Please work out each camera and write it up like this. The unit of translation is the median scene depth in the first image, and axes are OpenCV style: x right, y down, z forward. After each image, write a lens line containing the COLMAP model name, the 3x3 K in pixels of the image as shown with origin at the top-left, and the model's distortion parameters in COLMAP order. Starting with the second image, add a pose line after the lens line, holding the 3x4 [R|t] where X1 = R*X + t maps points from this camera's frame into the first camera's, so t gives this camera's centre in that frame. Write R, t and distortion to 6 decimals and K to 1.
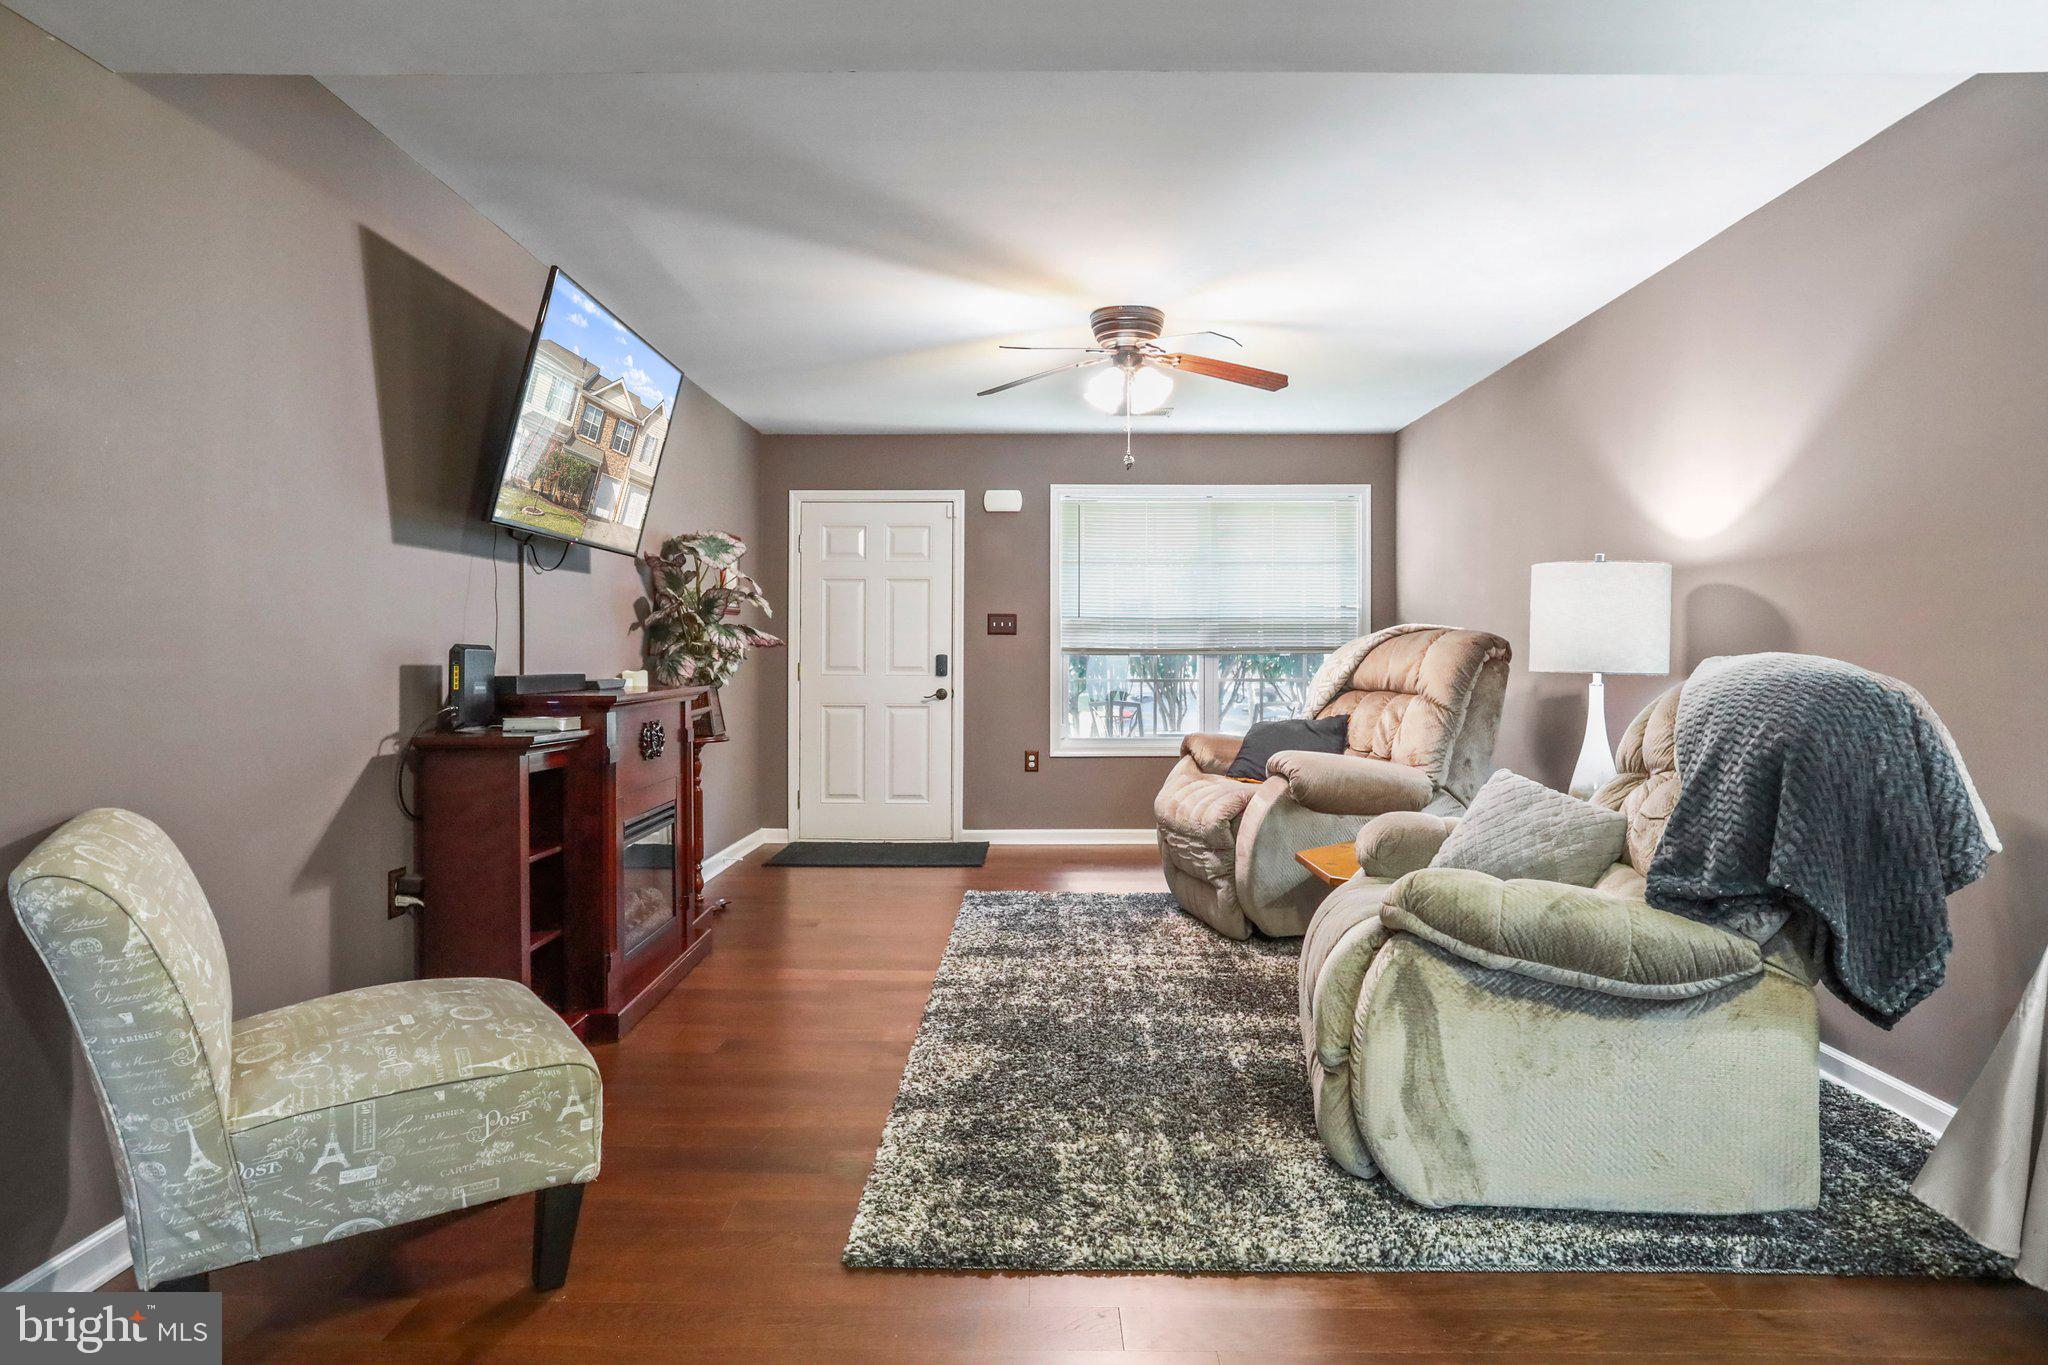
lens RADIAL K [[1201.9, 0, 1025.7], [0, 1201.9, 663.6], [0, 0, 1]] dist [-0.058275, 0.050858]
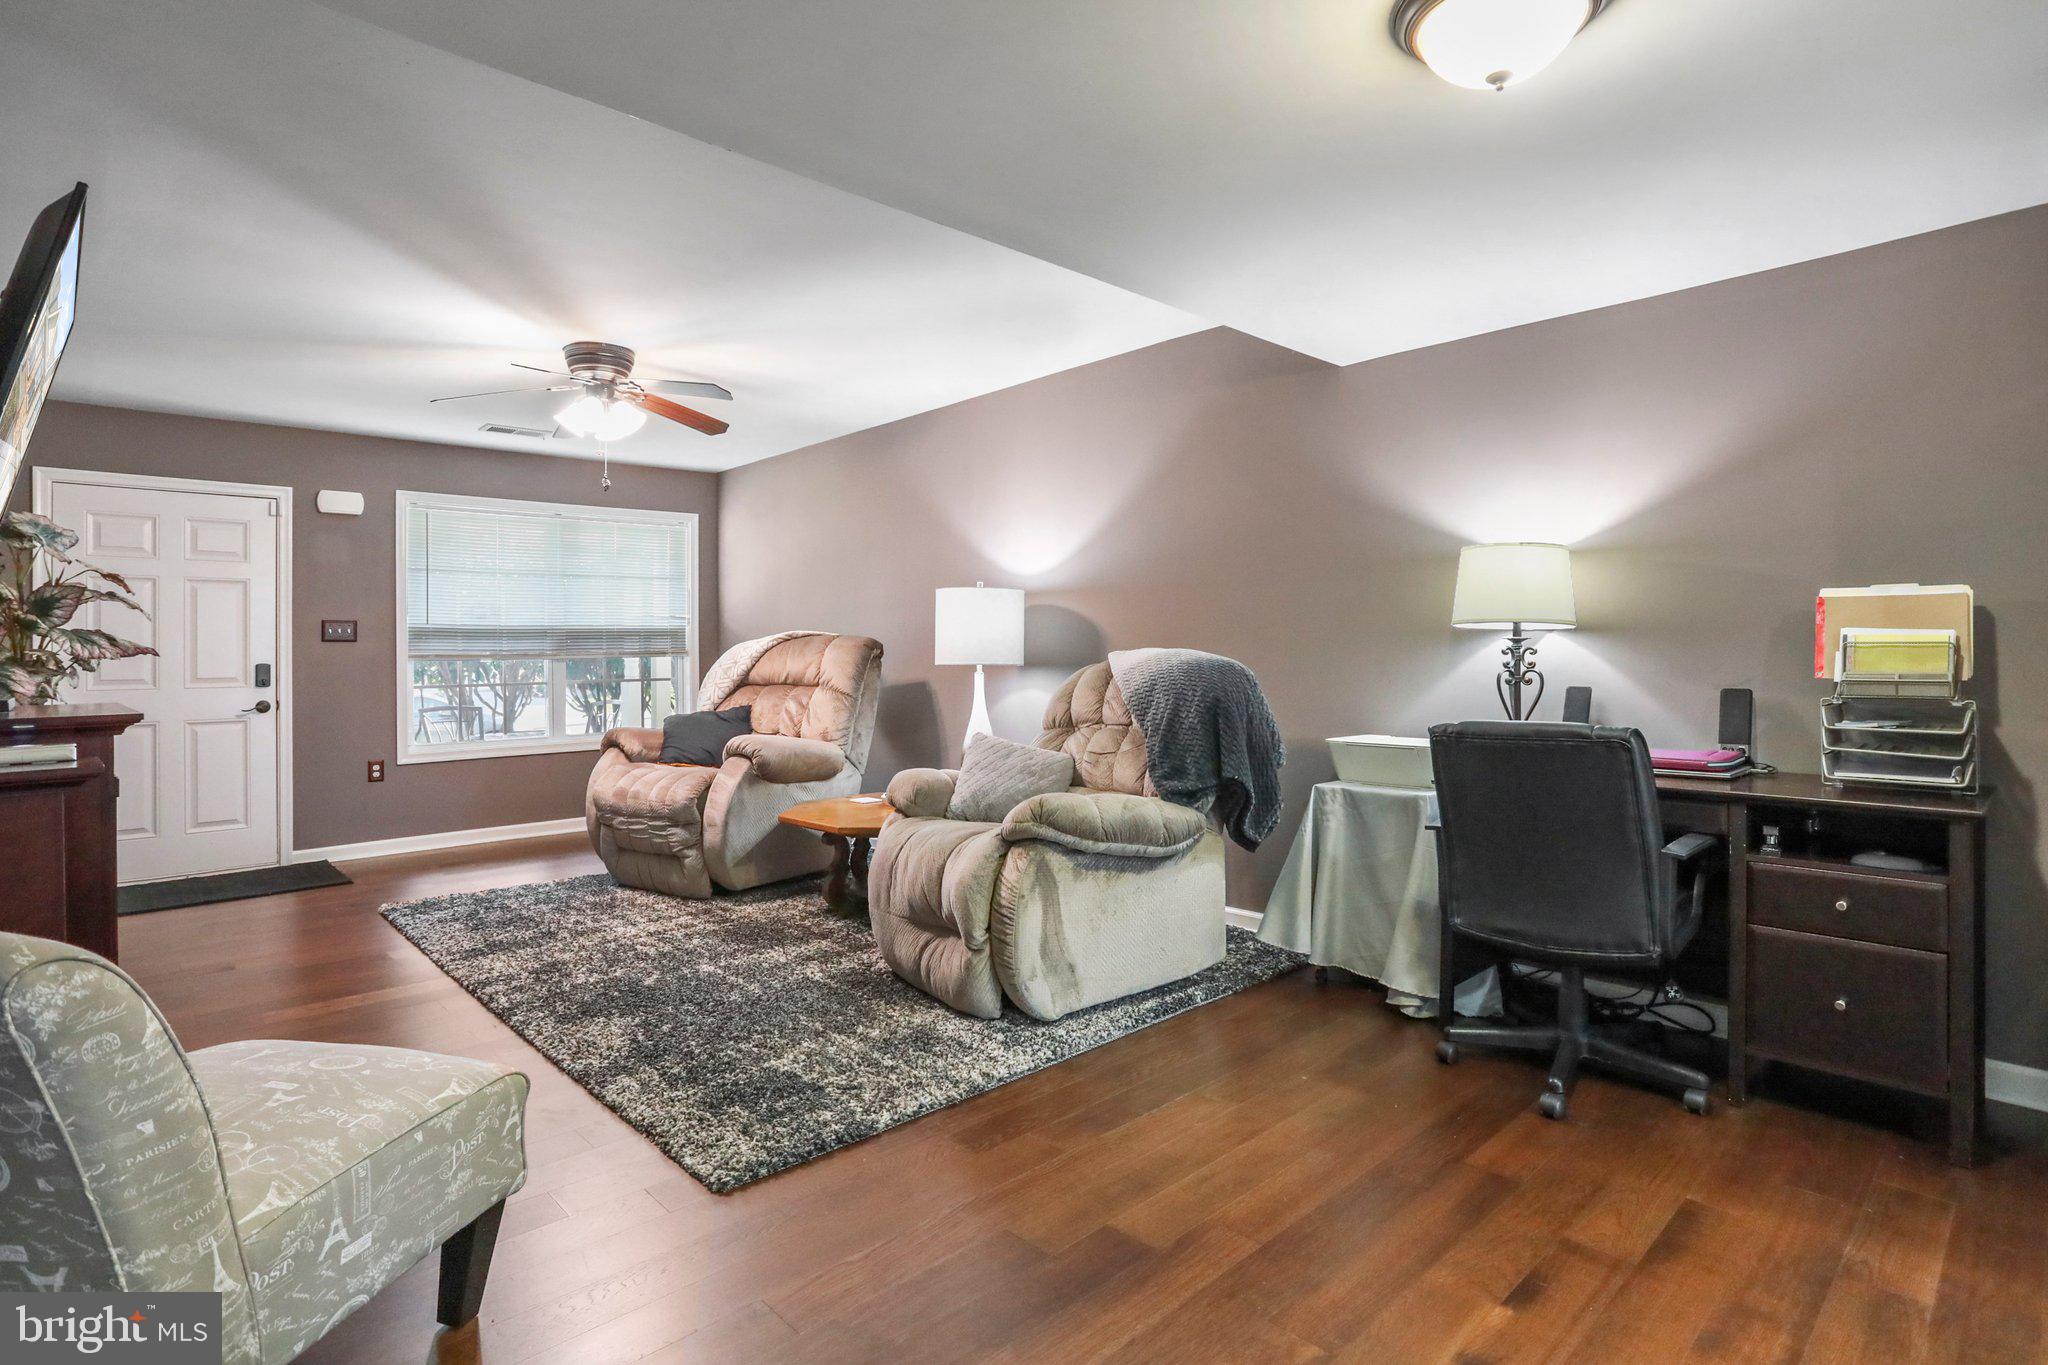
lens RADIAL K [[1059.4, 0, 1023.5], [0, 1059.4, 663.5], [0, 0, 1]] dist [-0.066017, 0.042299]
pose [[0.710131, -0.018051, 0.703838, -0.490636], [0.020741, 0.999774, 0.004714, 0.001461], [-0.703764, 0.011251, 0.710345, 0.062940]]
